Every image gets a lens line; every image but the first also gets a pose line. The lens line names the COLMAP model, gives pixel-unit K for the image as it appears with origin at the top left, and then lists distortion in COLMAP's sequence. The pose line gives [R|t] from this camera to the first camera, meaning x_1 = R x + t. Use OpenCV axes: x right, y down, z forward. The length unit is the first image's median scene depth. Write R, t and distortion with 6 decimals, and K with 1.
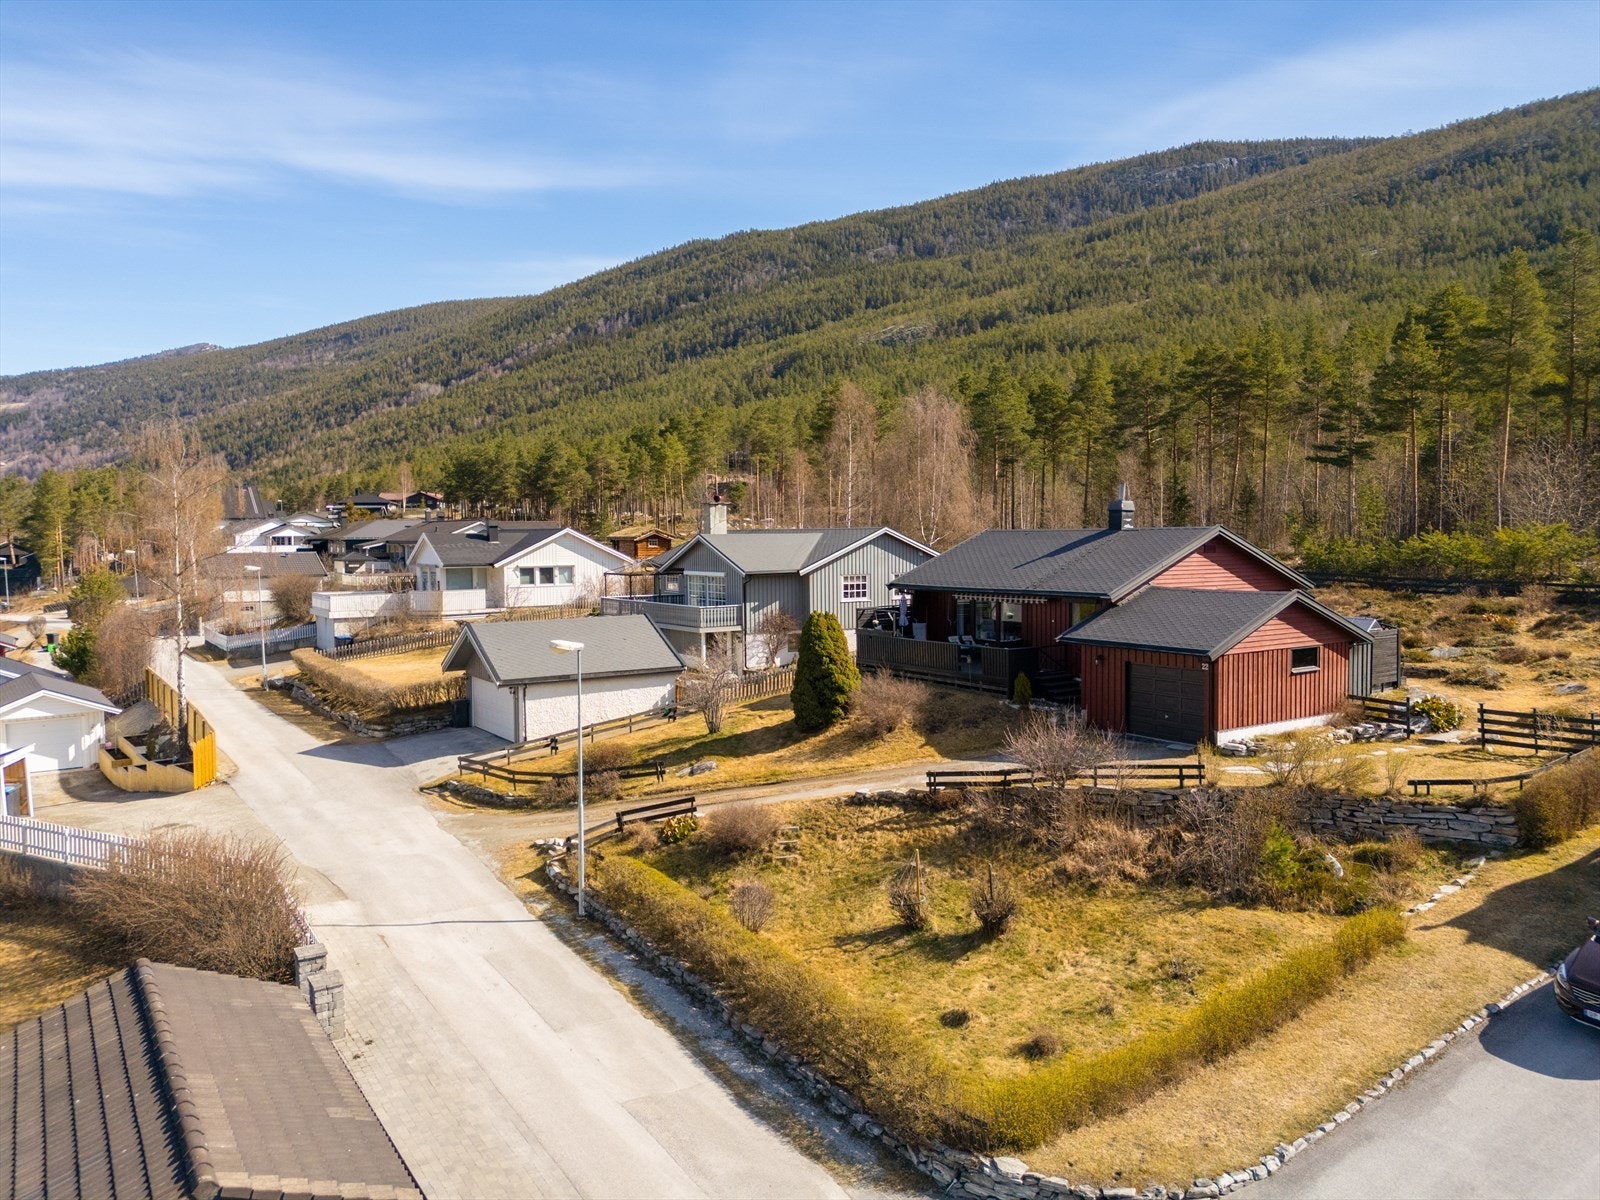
lens RADIAL K [[1173.1, 0, 795.9], [0, 1173.1, 594.9], [0, 0, 1]] dist [0.065629, -0.052381]
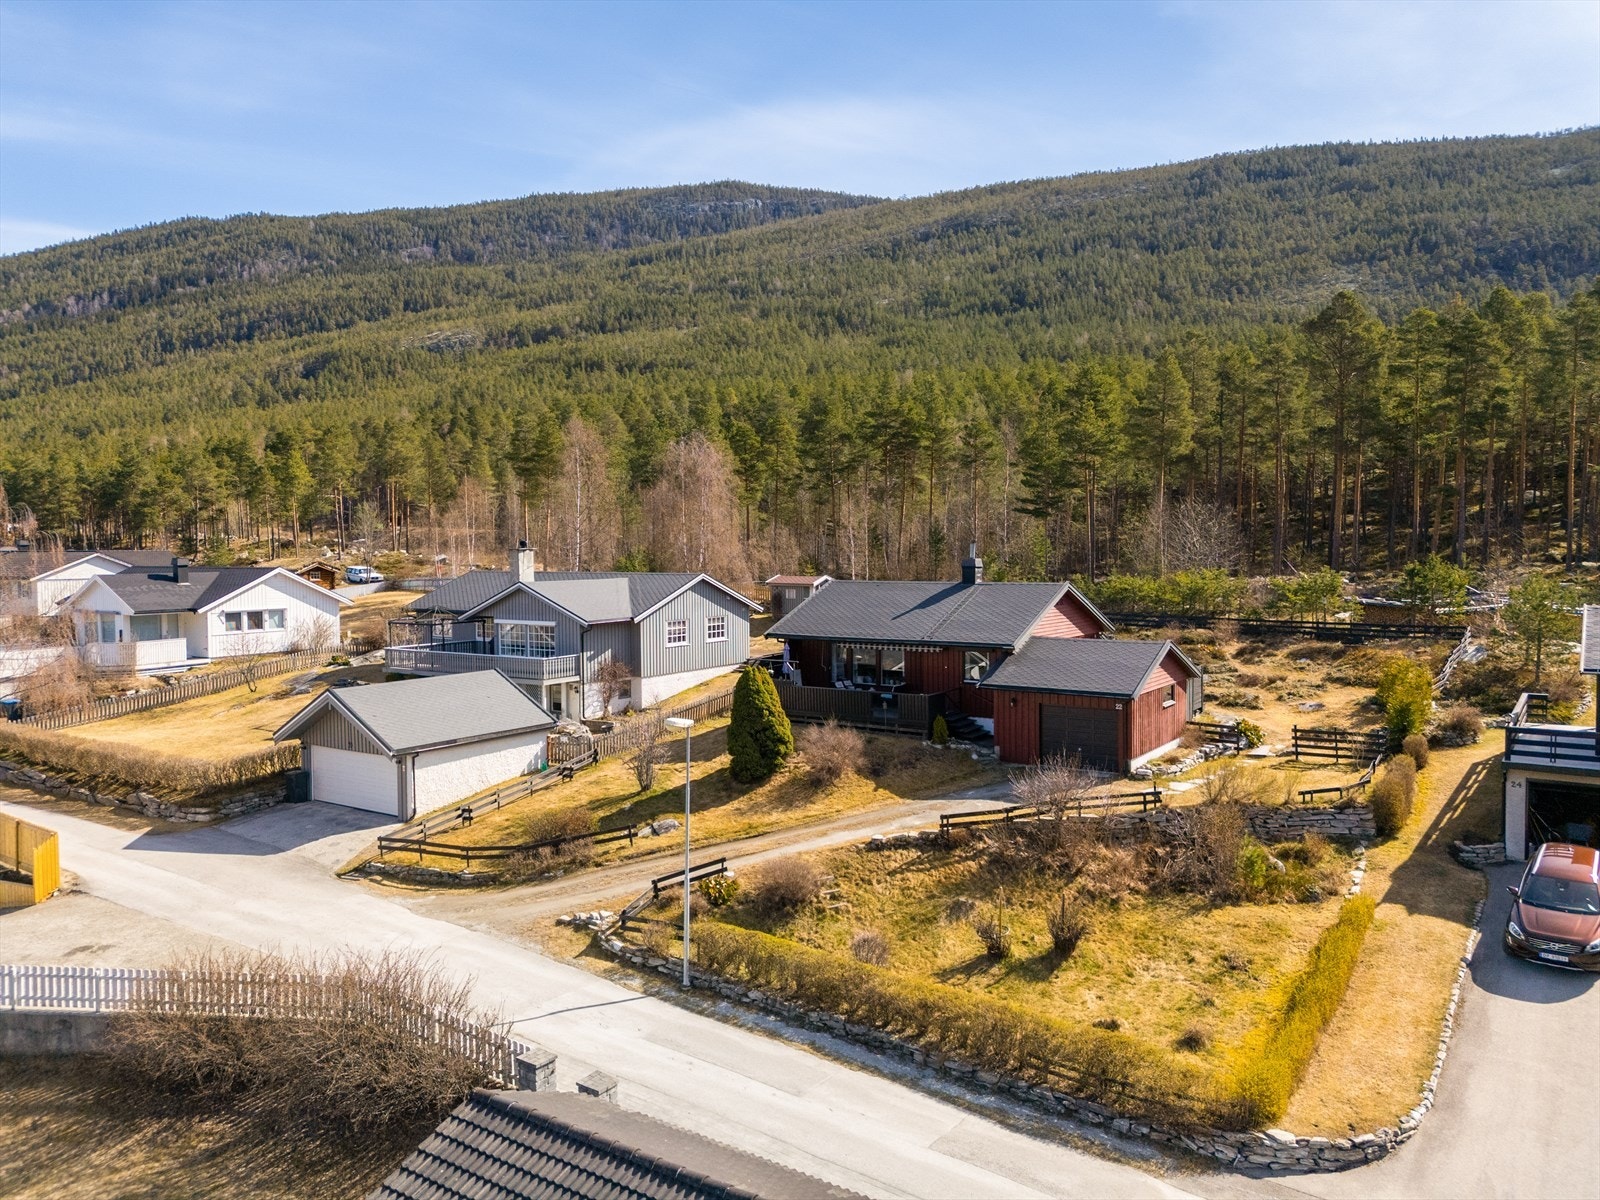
lens RADIAL K [[1173.1, 0, 799.0], [0, 1173.1, 597.0], [0, 0, 1]] dist [0.065629, -0.052381]
pose [[0.926125, -0.015403, 0.376903, -0.303854], [0.019137, 0.999798, -0.006165, -0.037506], [-0.376732, 0.012922, 0.926232, 0.004099]]
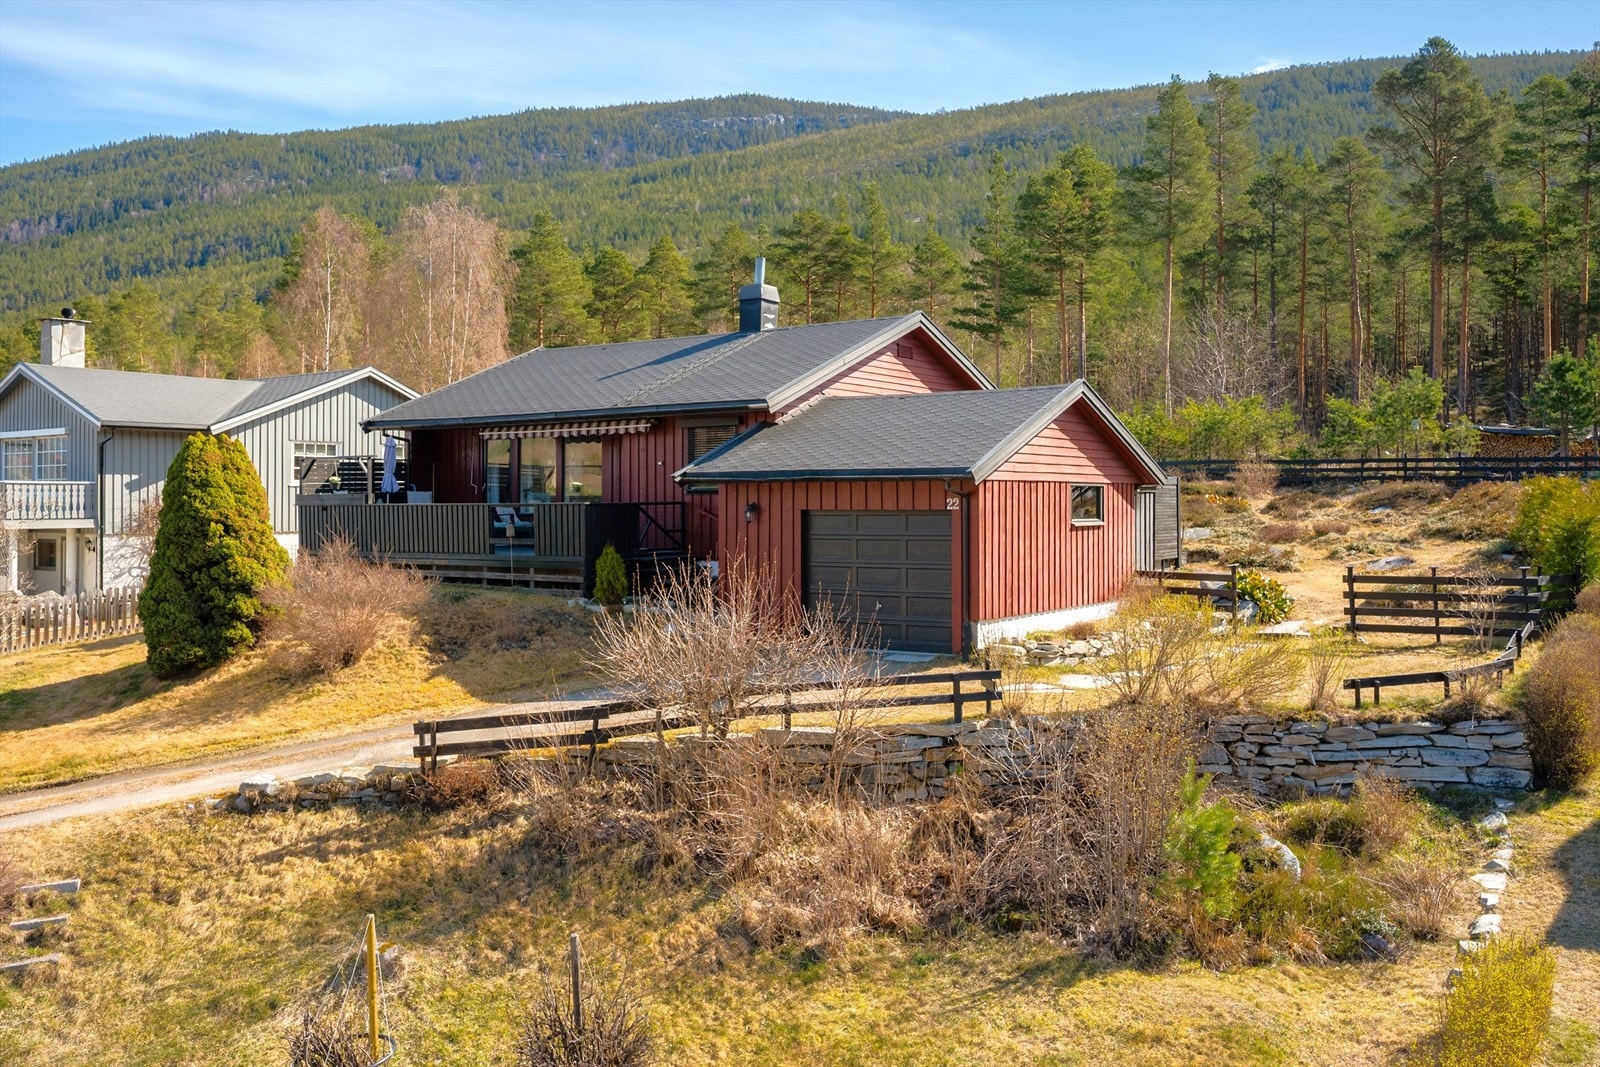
lens RADIAL K [[1340.9, 0, 814.2], [0, 1340.9, 489.5], [0, 0, 1]] dist [0.003371, -0.009740]
pose [[0.929961, 0.013462, 0.367412, 0.045847], [0.010410, 0.997965, -0.062915, 0.068155], [-0.367511, 0.062334, 0.927928, 0.337192]]
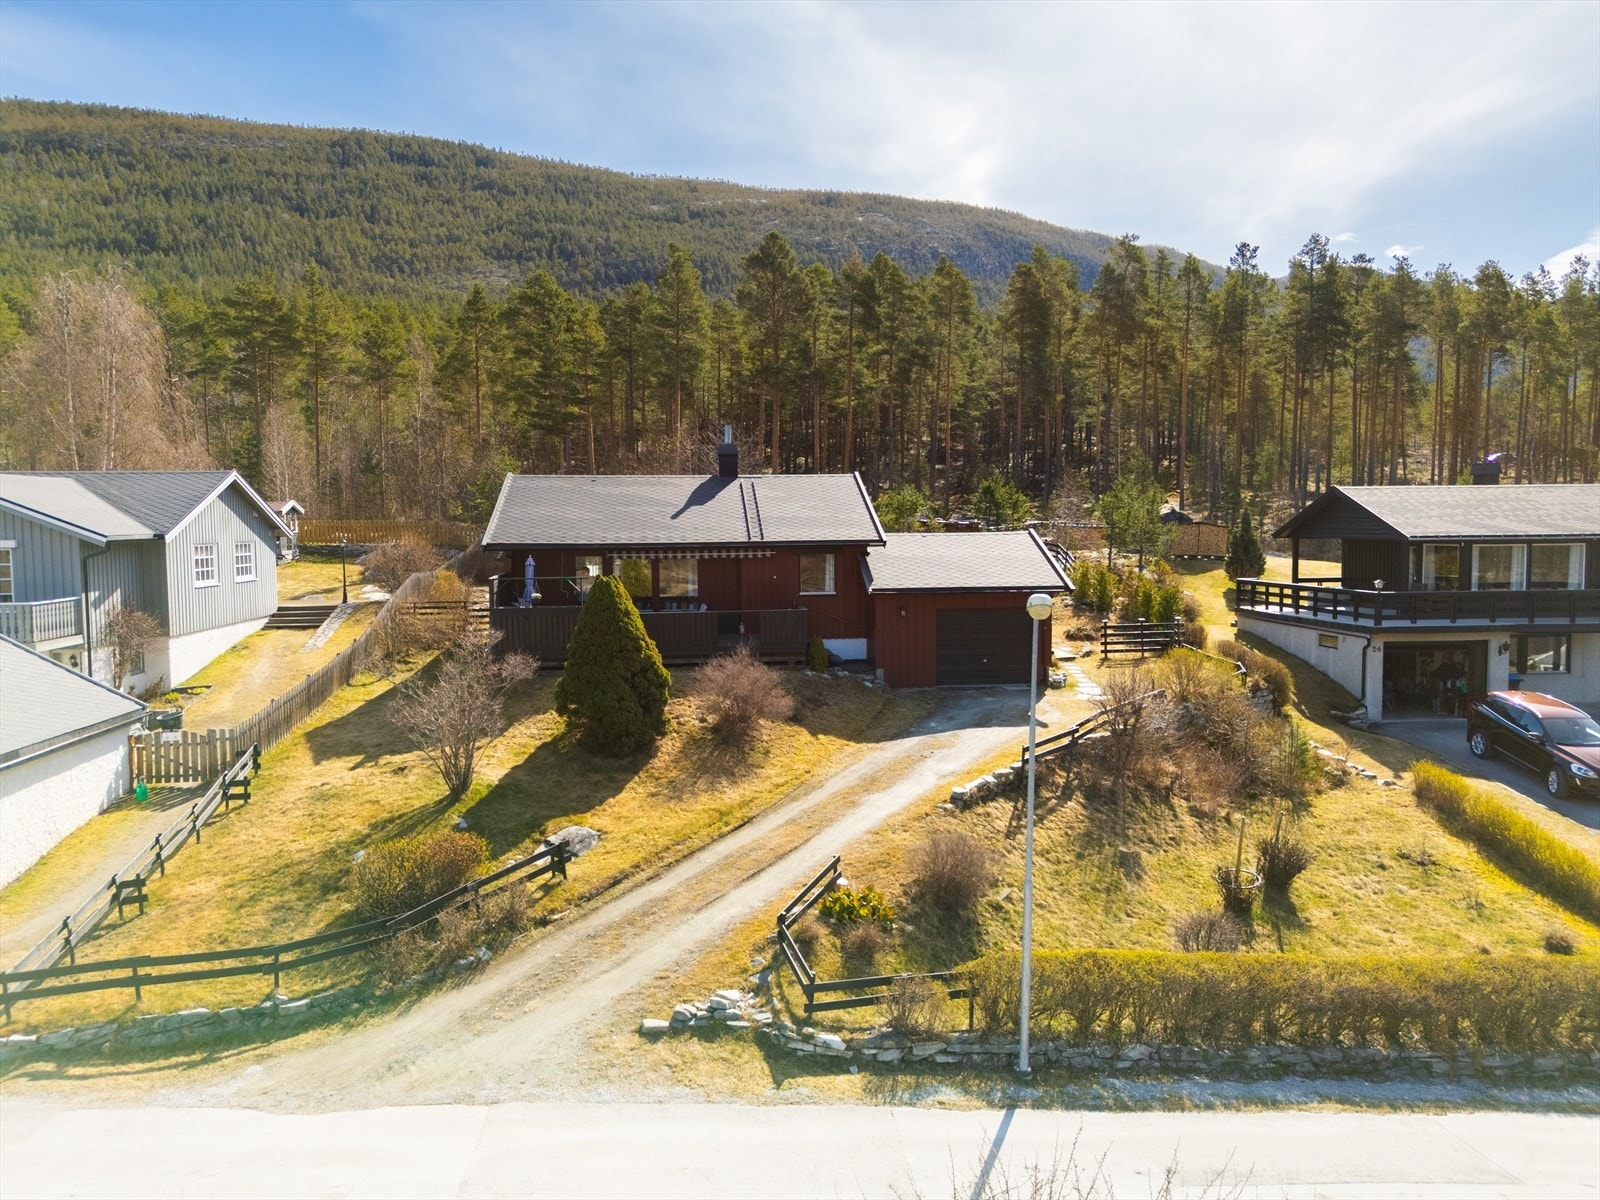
lens RADIAL K [[1173.1, 0, 798.9], [0, 1173.1, 593.7], [0, 0, 1]] dist [0.065629, -0.052381]
pose [[0.467954, -0.049349, 0.882374, -0.473000], [0.050493, 0.998302, 0.029054, 0.009327], [-0.882309, 0.030957, 0.469651, 0.524800]]
